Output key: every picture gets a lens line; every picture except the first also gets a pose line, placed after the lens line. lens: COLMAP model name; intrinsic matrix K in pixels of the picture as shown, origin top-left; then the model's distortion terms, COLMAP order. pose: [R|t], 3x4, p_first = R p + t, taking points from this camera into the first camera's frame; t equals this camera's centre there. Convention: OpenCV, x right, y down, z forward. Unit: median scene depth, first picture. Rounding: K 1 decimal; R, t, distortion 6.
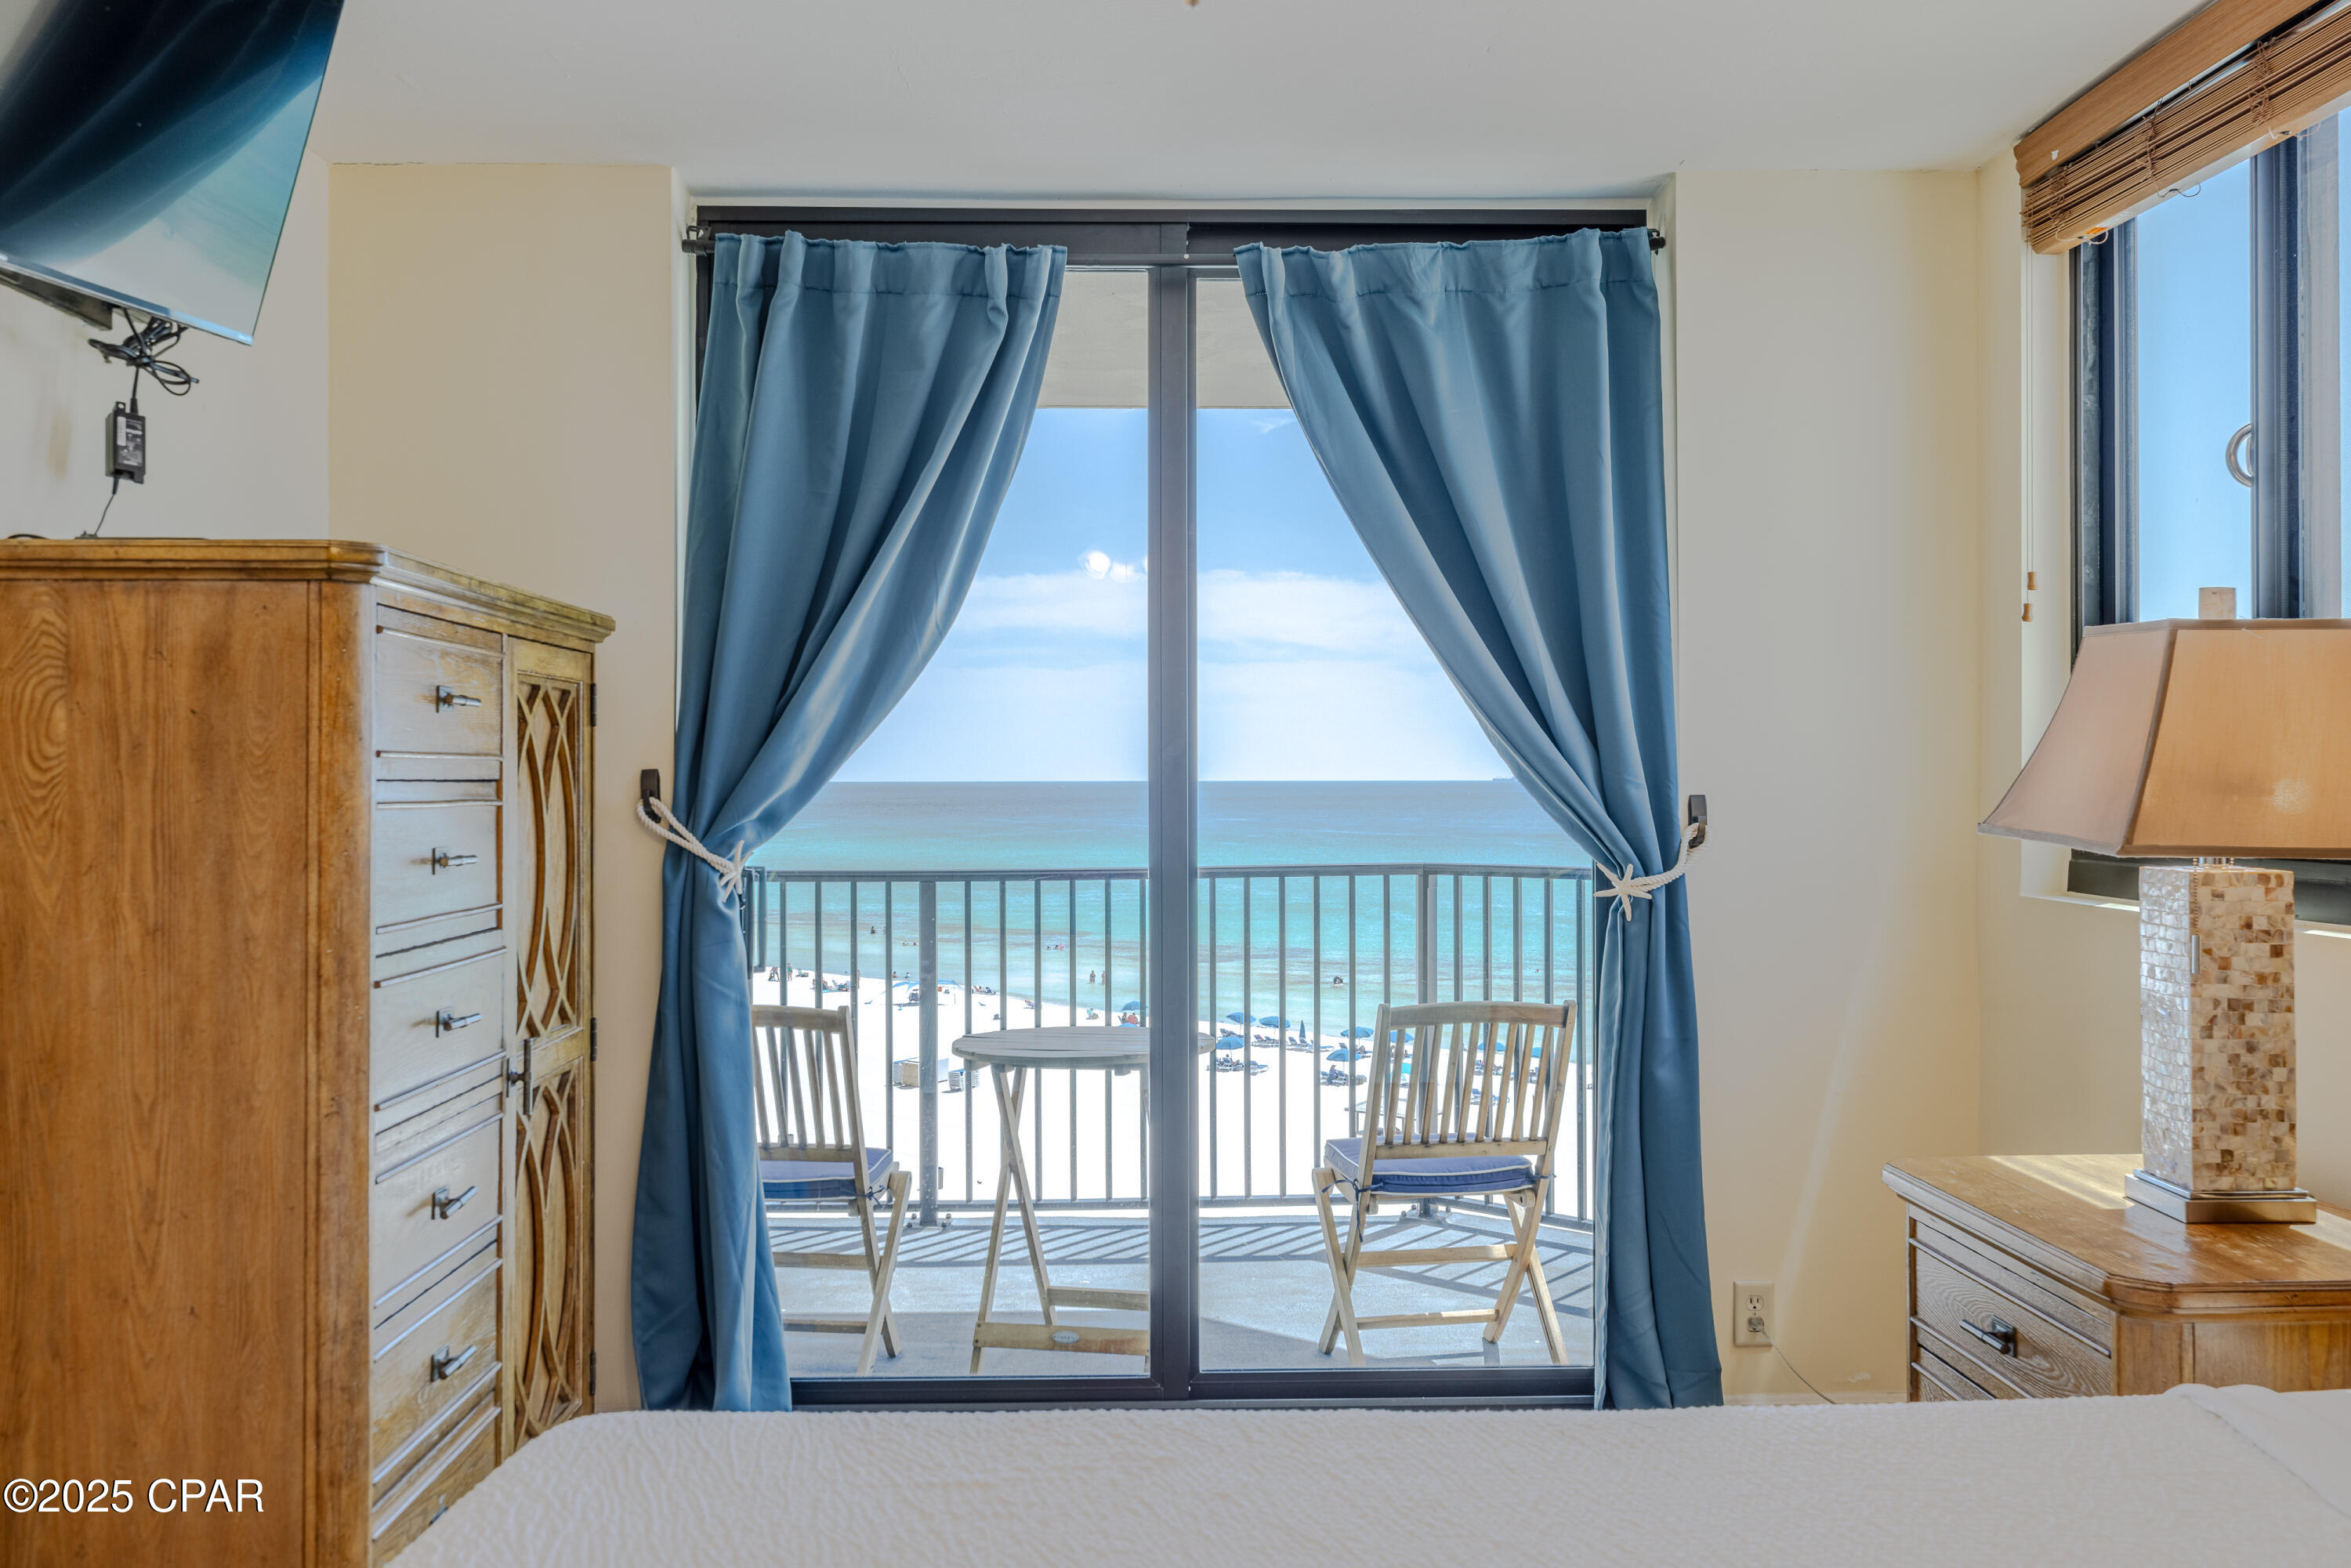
lens RADIAL K [[1944.4, 0, 1158.1], [0, 1944.4, 771.6], [0, 0, 1]] dist [0.000690, 0.001600]
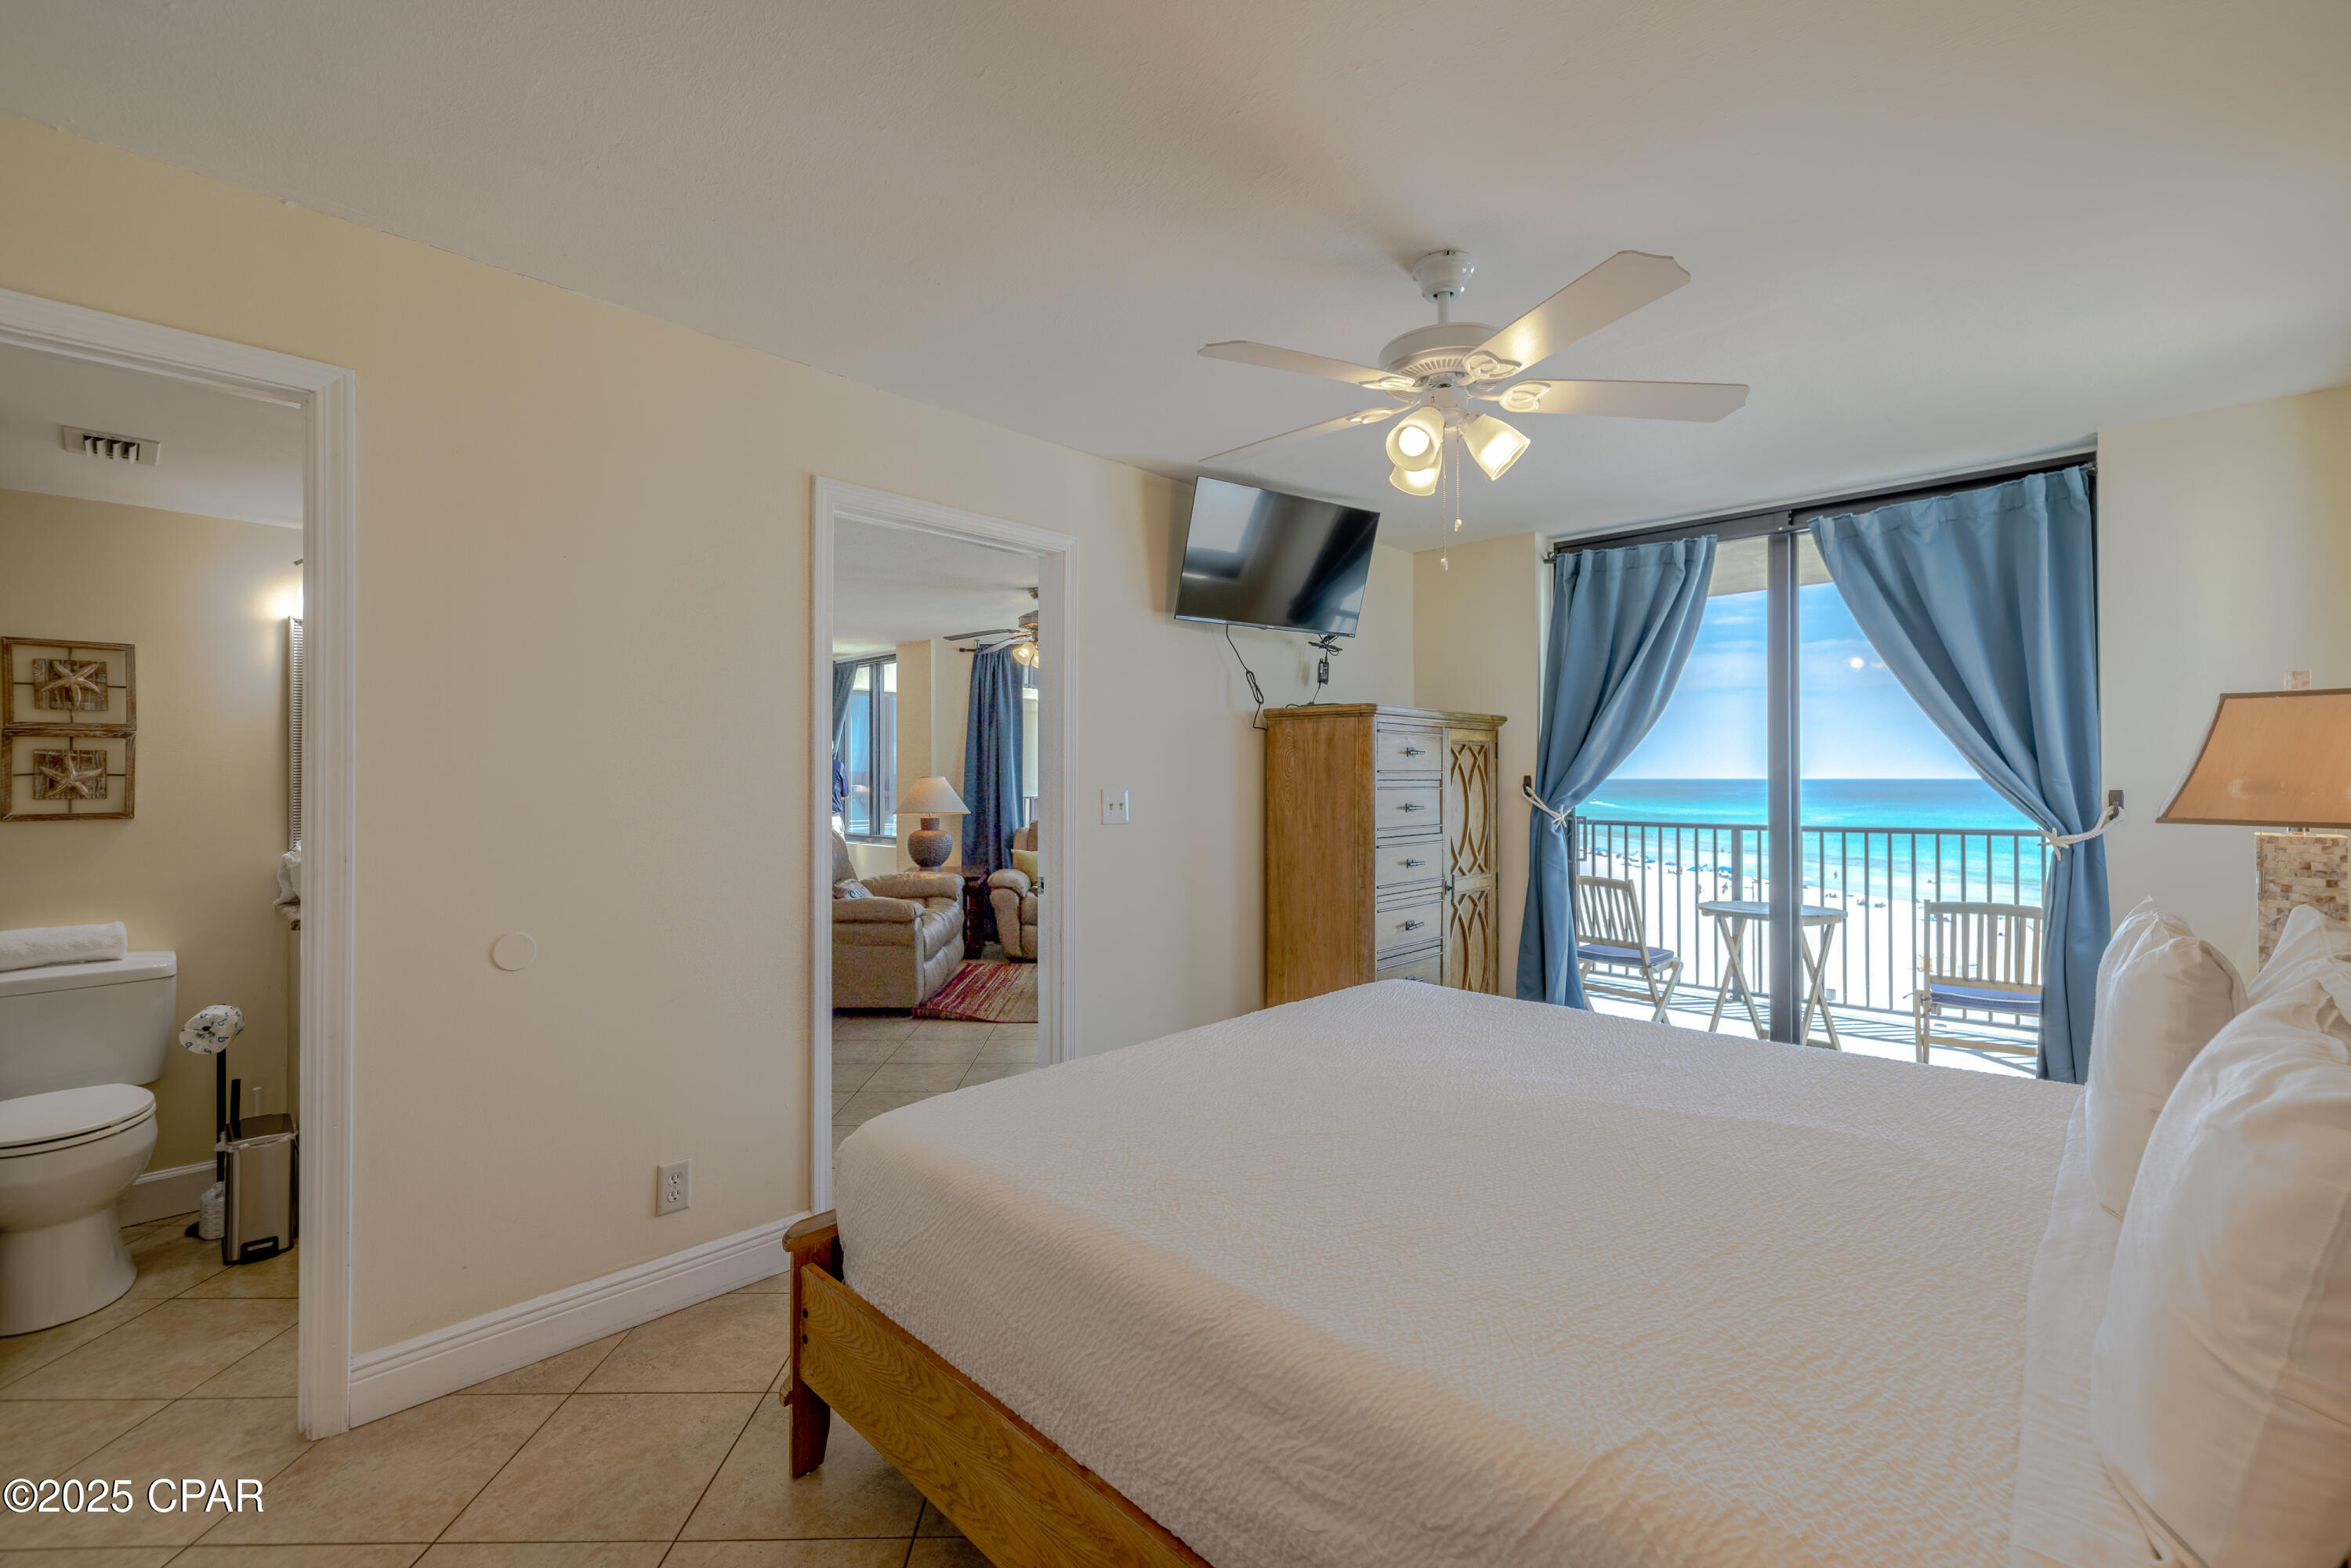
lens RADIAL K [[987.5, 0, 1166.4], [0, 987.5, 772.2], [0, 0, 1]] dist [0.002464, -0.000771]
pose [[0.703947, -0.003070, -0.710245, 0.309476], [0.001920, 0.999995, -0.002420, -0.003151], [0.710249, 0.000339, 0.703950, -0.217270]]
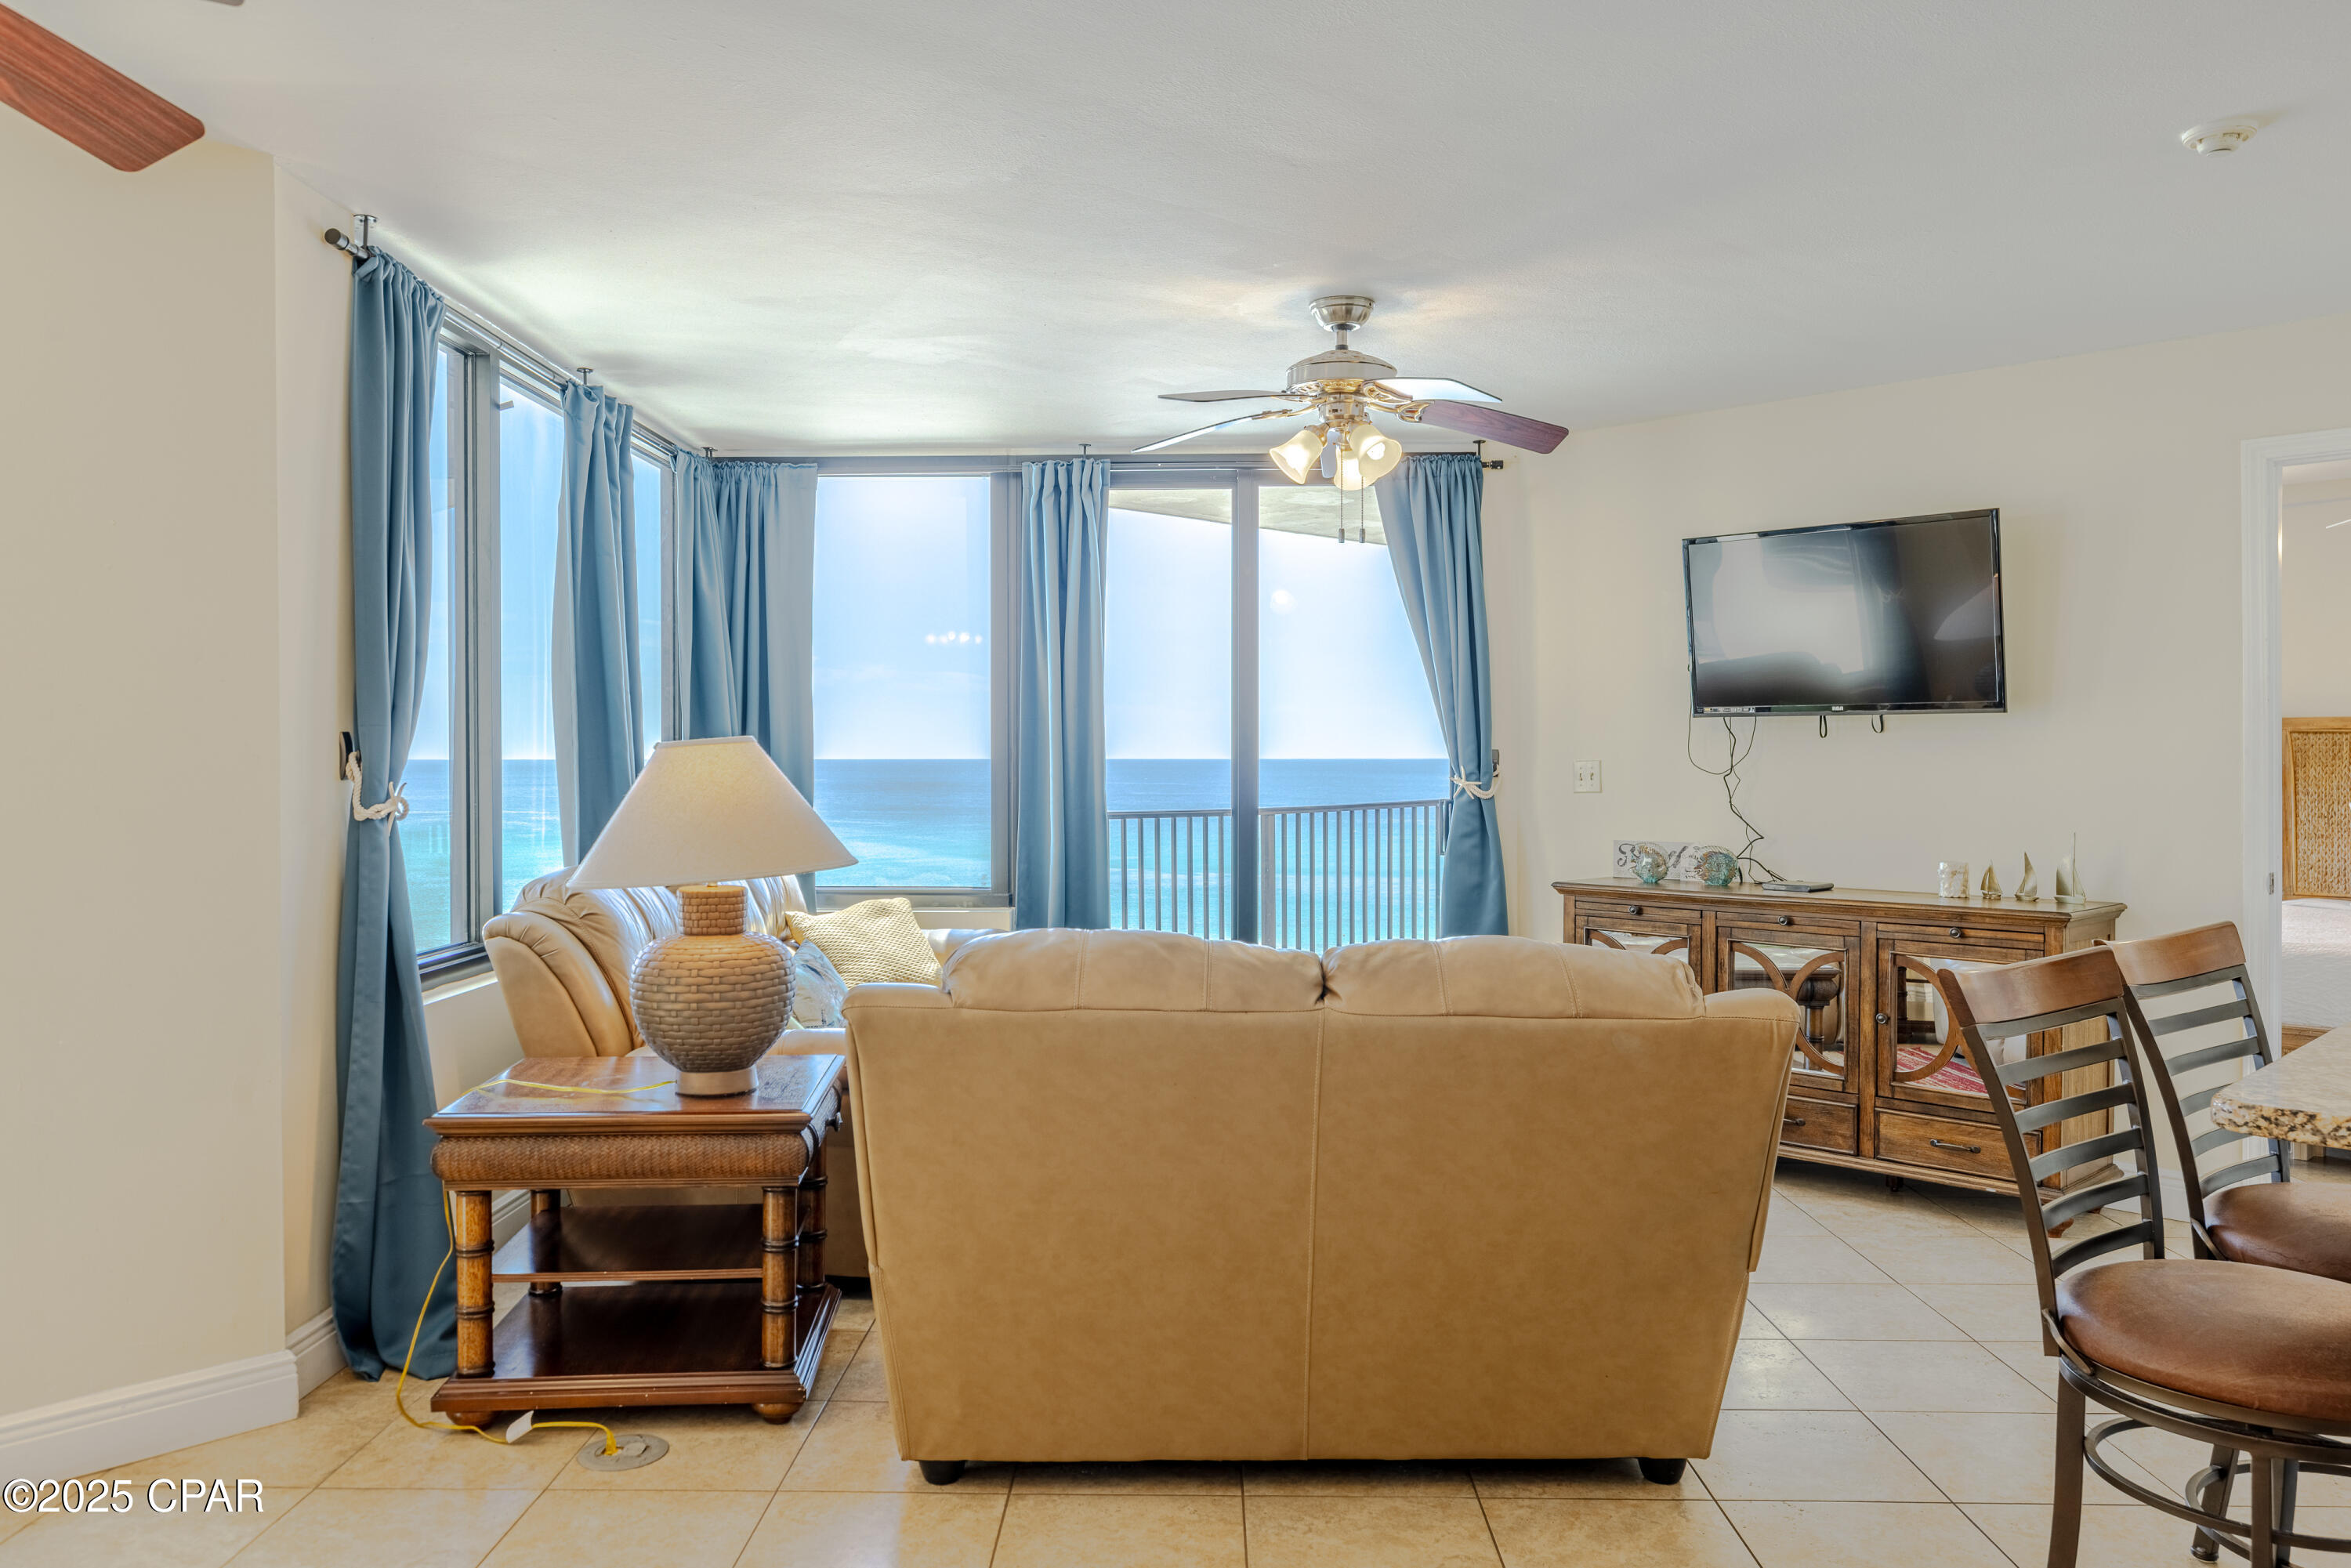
lens RADIAL K [[1696.9, 0, 1162.5], [0, 1696.9, 772.3], [0, 0, 1]] dist [0.001131, 0.000292]
pose [[0.738755, -0.005901, 0.673948, -1.876179], [-0.002384, 0.999933, 0.011369, 0.006982], [-0.673970, -0.010006, 0.738691, -0.014704]]
